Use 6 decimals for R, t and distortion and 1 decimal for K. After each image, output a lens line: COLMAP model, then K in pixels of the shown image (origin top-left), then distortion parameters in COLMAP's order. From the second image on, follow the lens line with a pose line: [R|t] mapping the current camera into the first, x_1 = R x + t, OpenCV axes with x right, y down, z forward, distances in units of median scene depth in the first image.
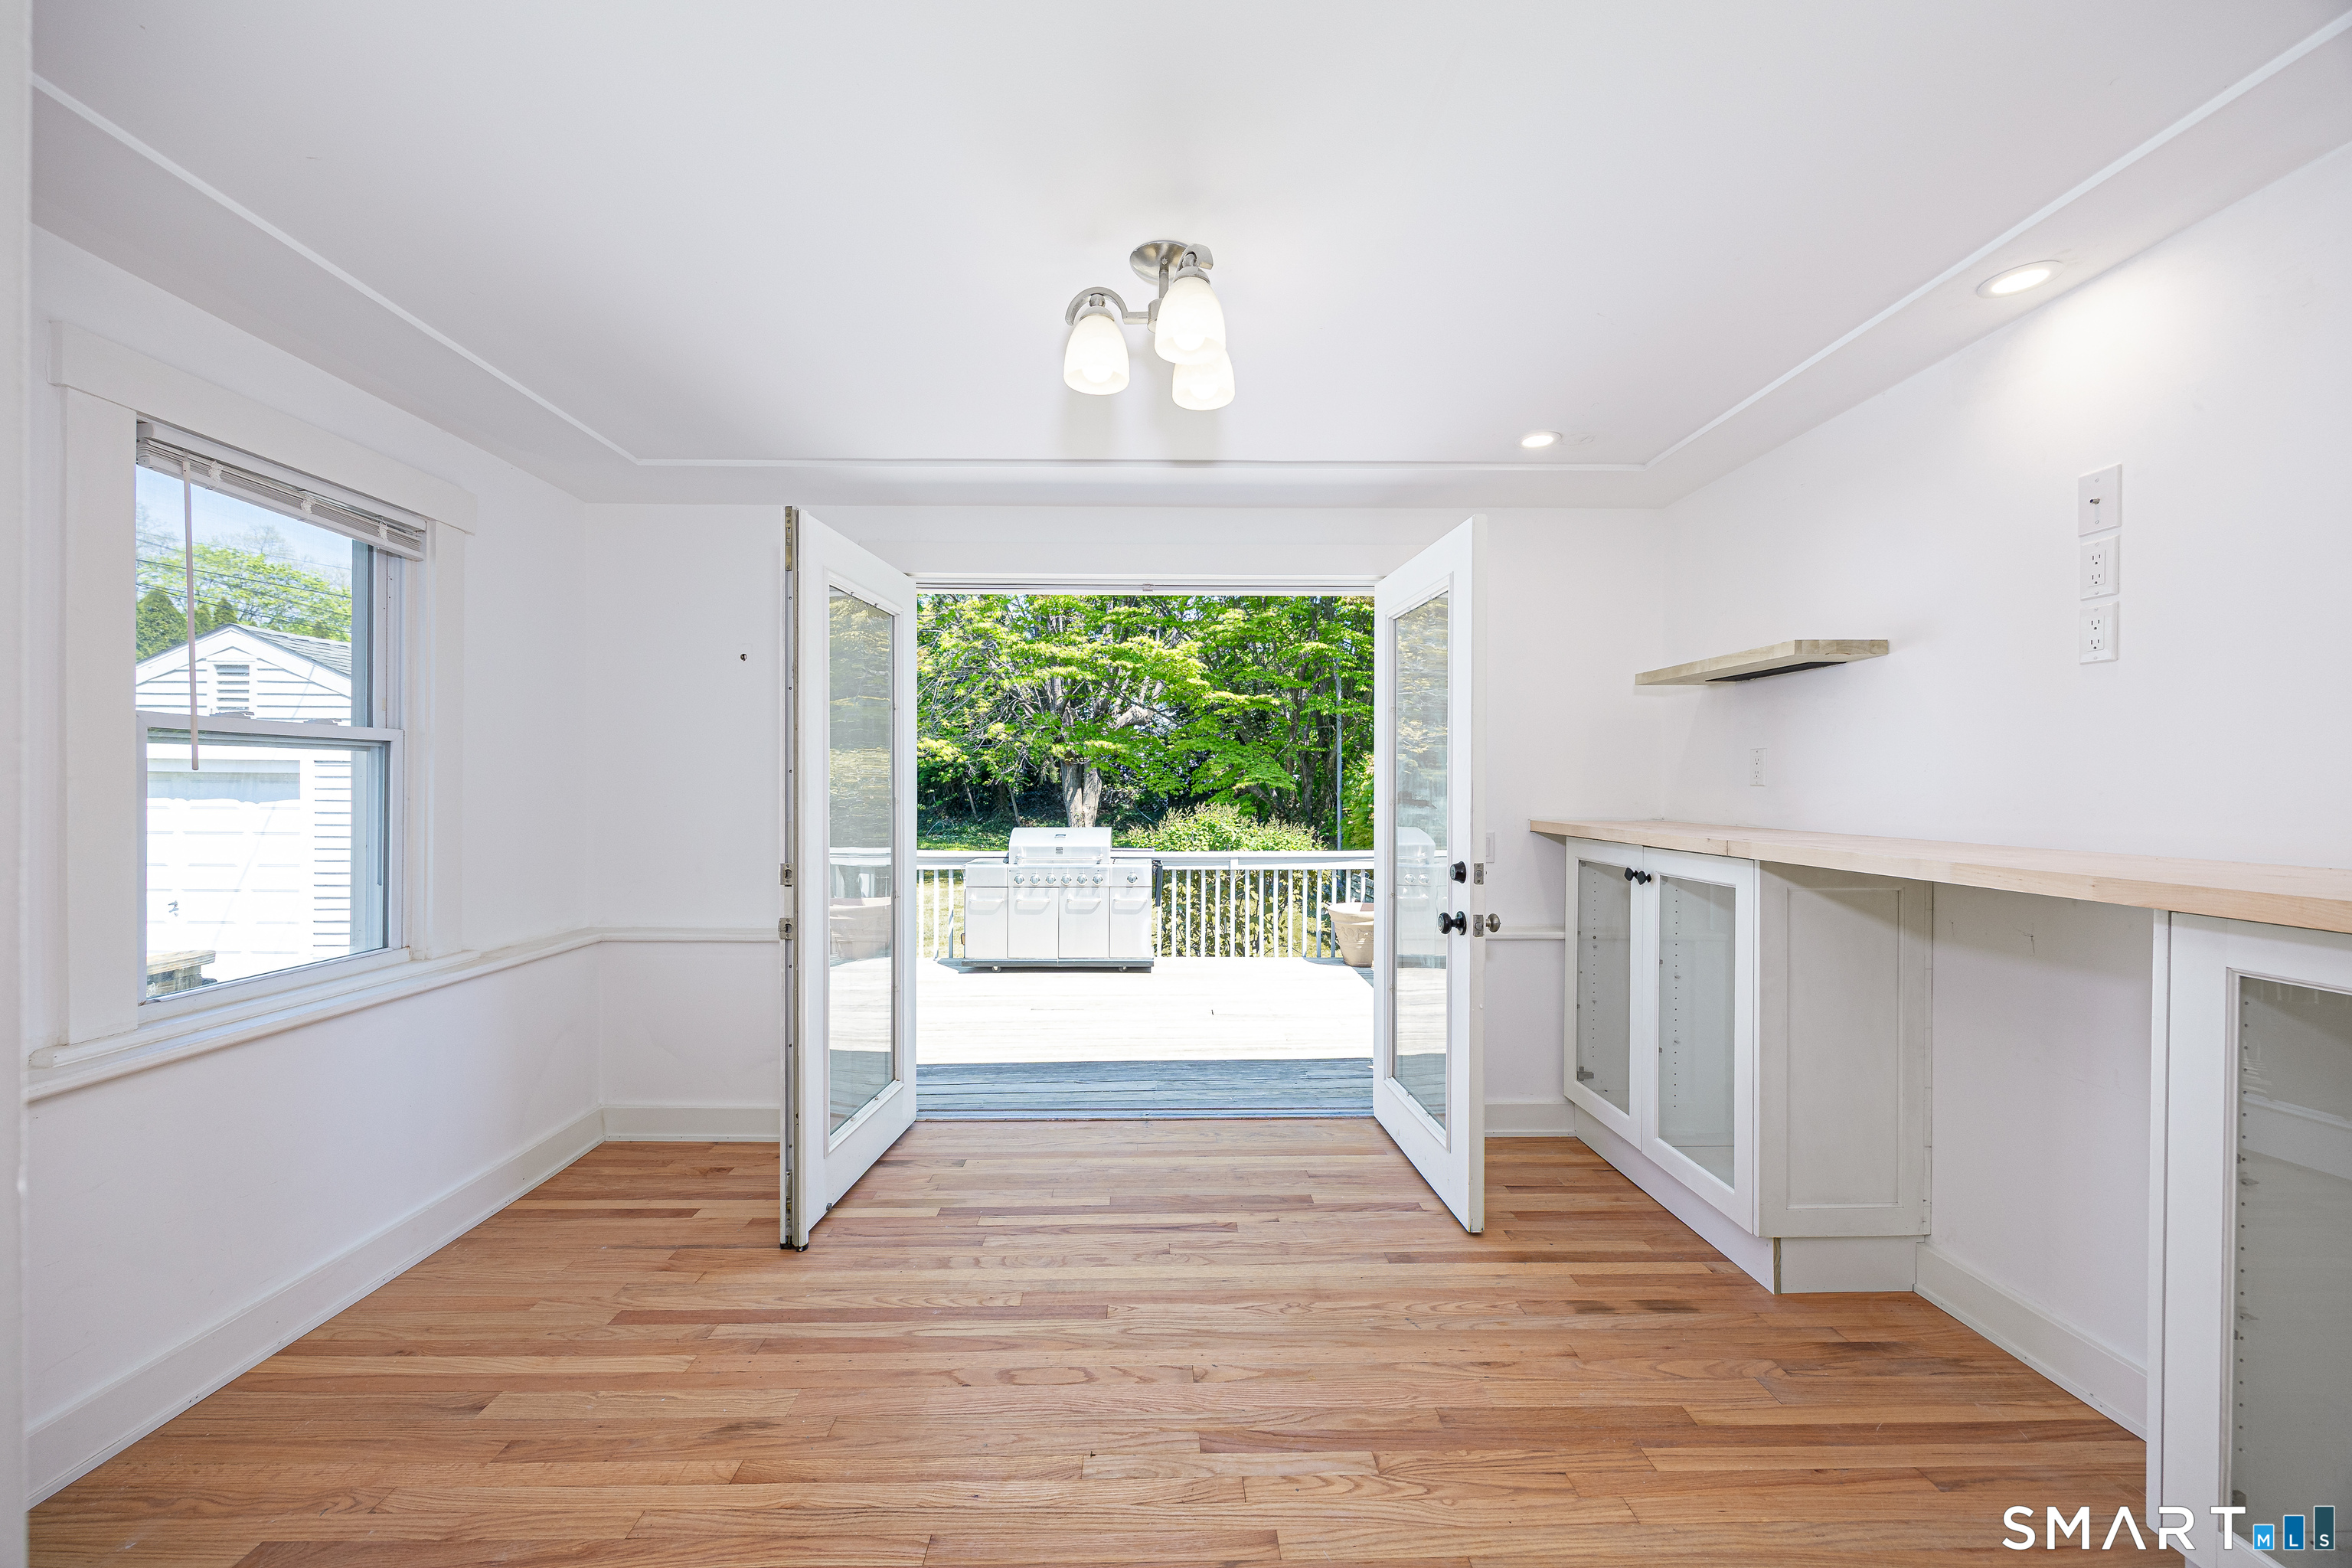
lens RADIAL K [[915.8, 0, 1178.5], [0, 915.8, 795.9], [0, 0, 1]] dist [-0.000803, -0.000070]
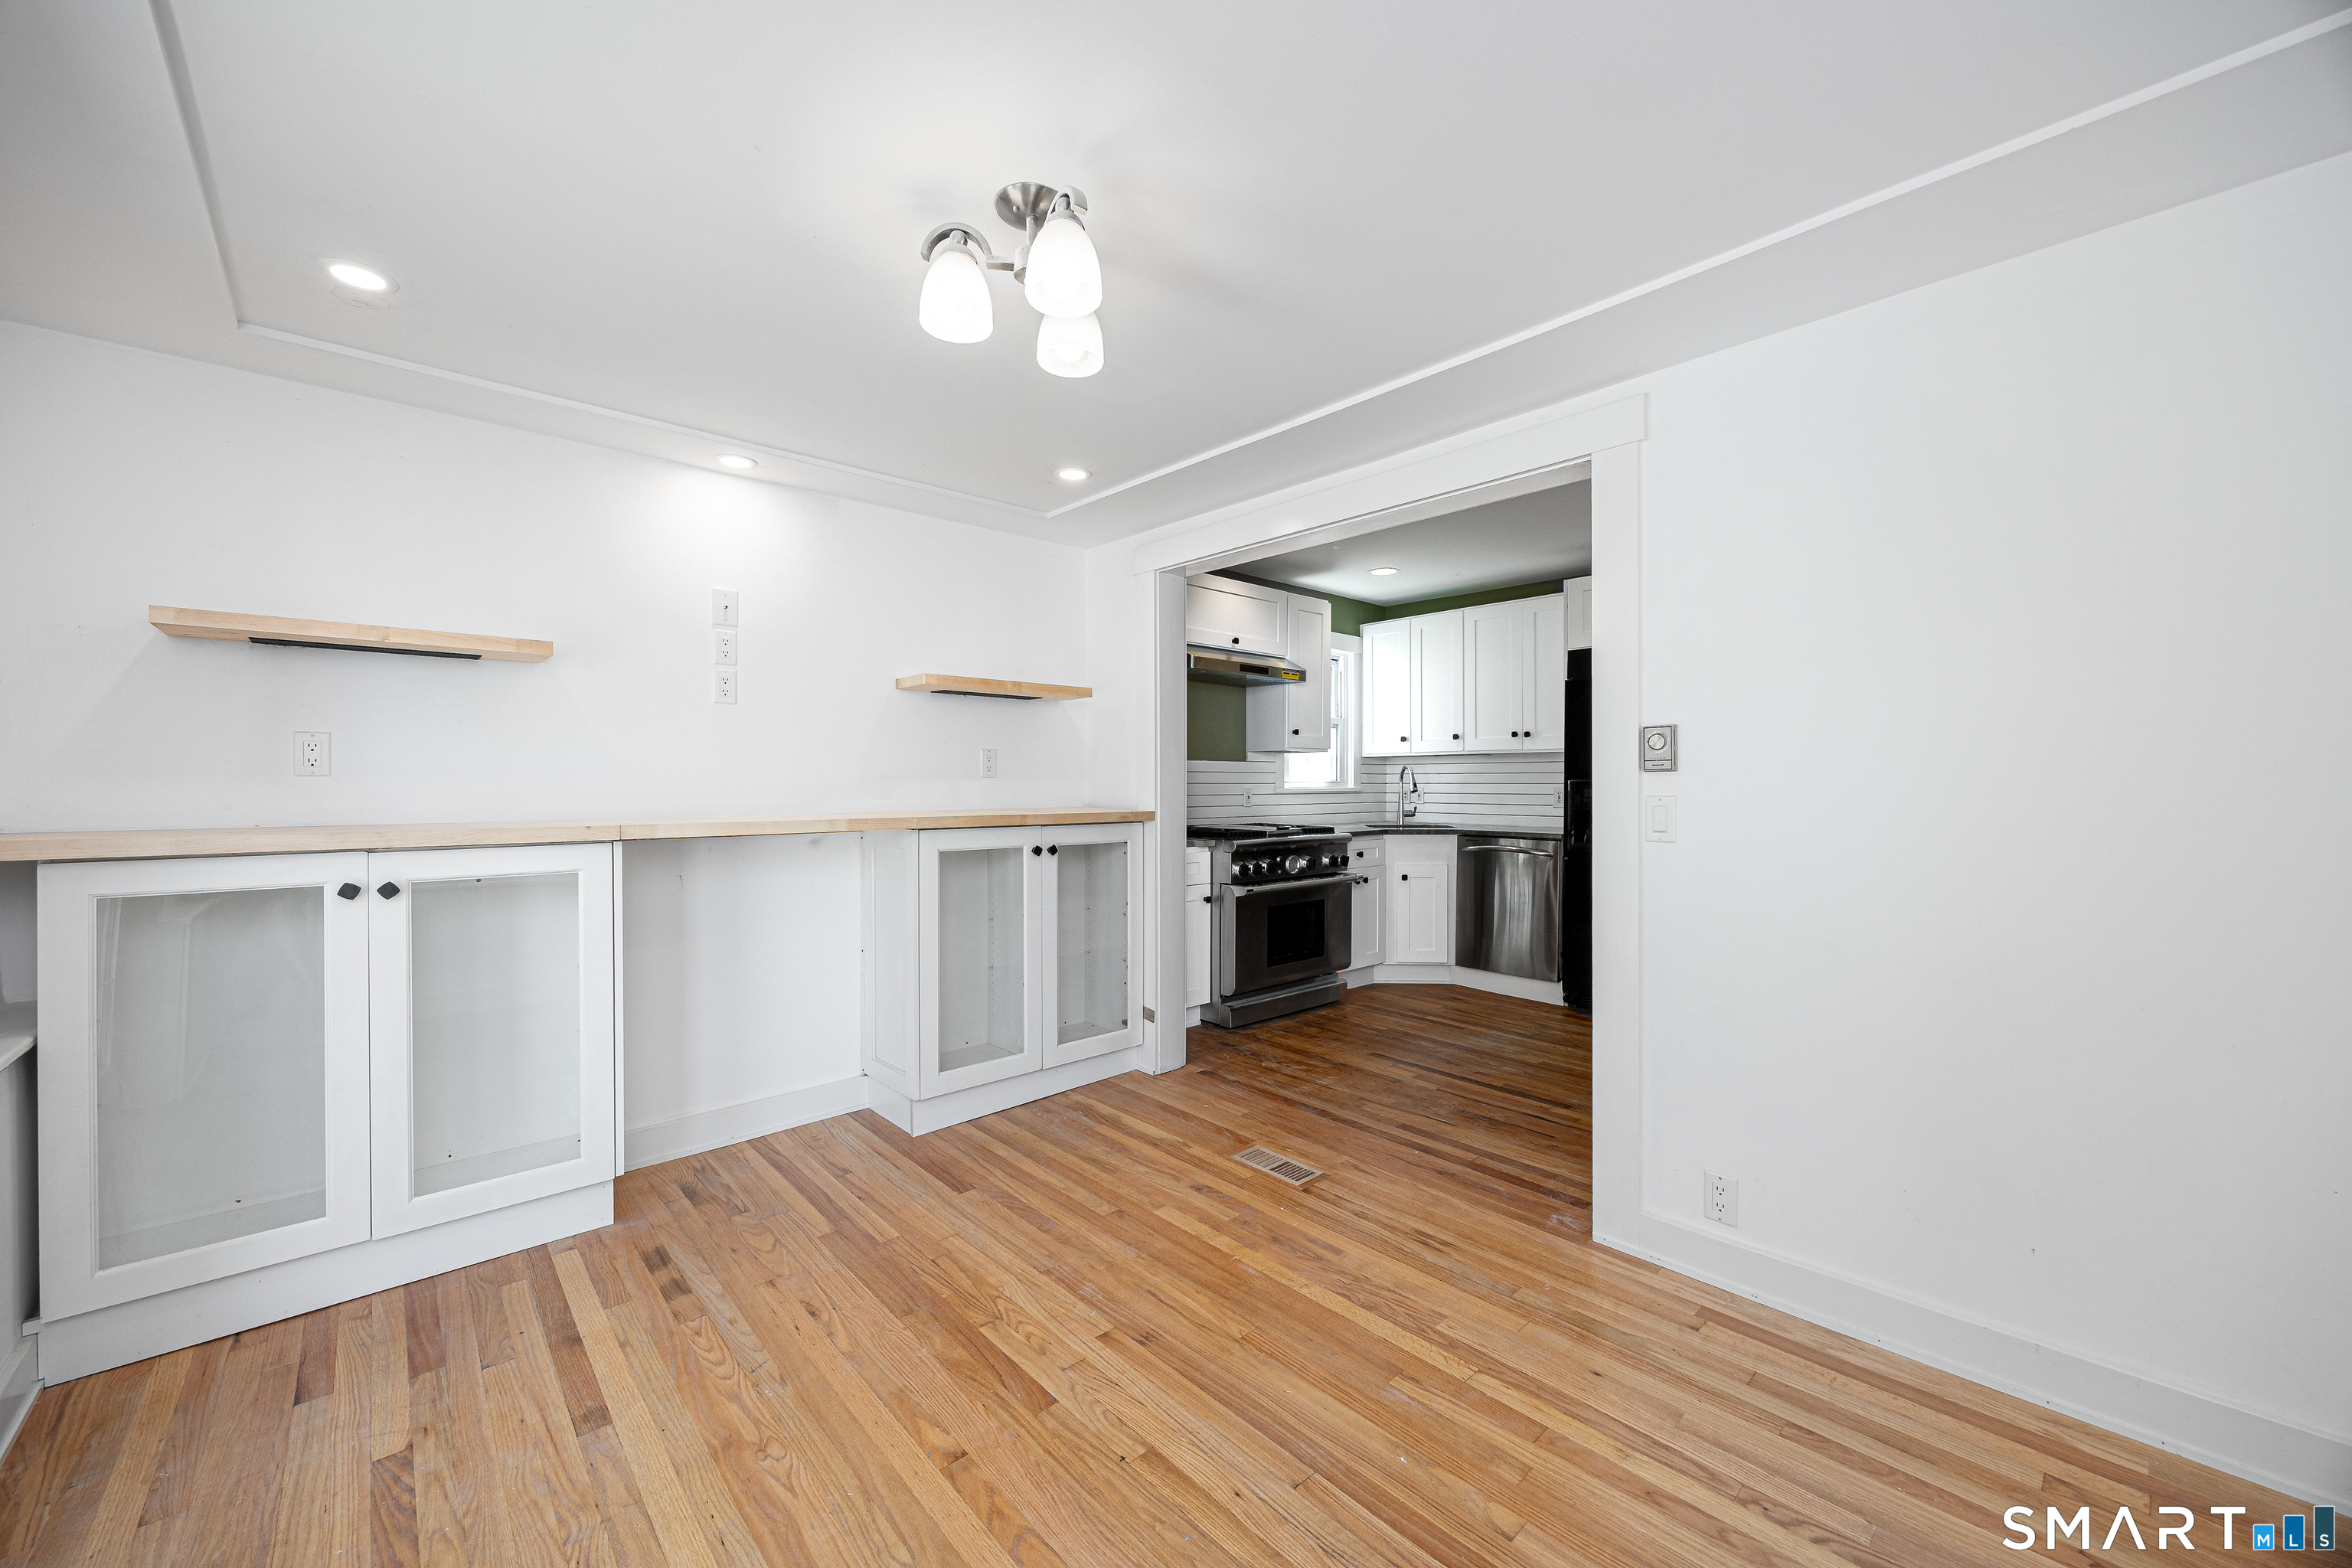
lens RADIAL K [[915.8, 0, 1174.2], [0, 915.8, 778.1], [0, 0, 1]] dist [-0.000803, -0.000070]
pose [[-0.657538, 0.006655, 0.753392, -0.678300], [0.010523, 0.999945, 0.000351, 0.000404], [-0.753348, 0.008159, -0.657572, 1.248626]]
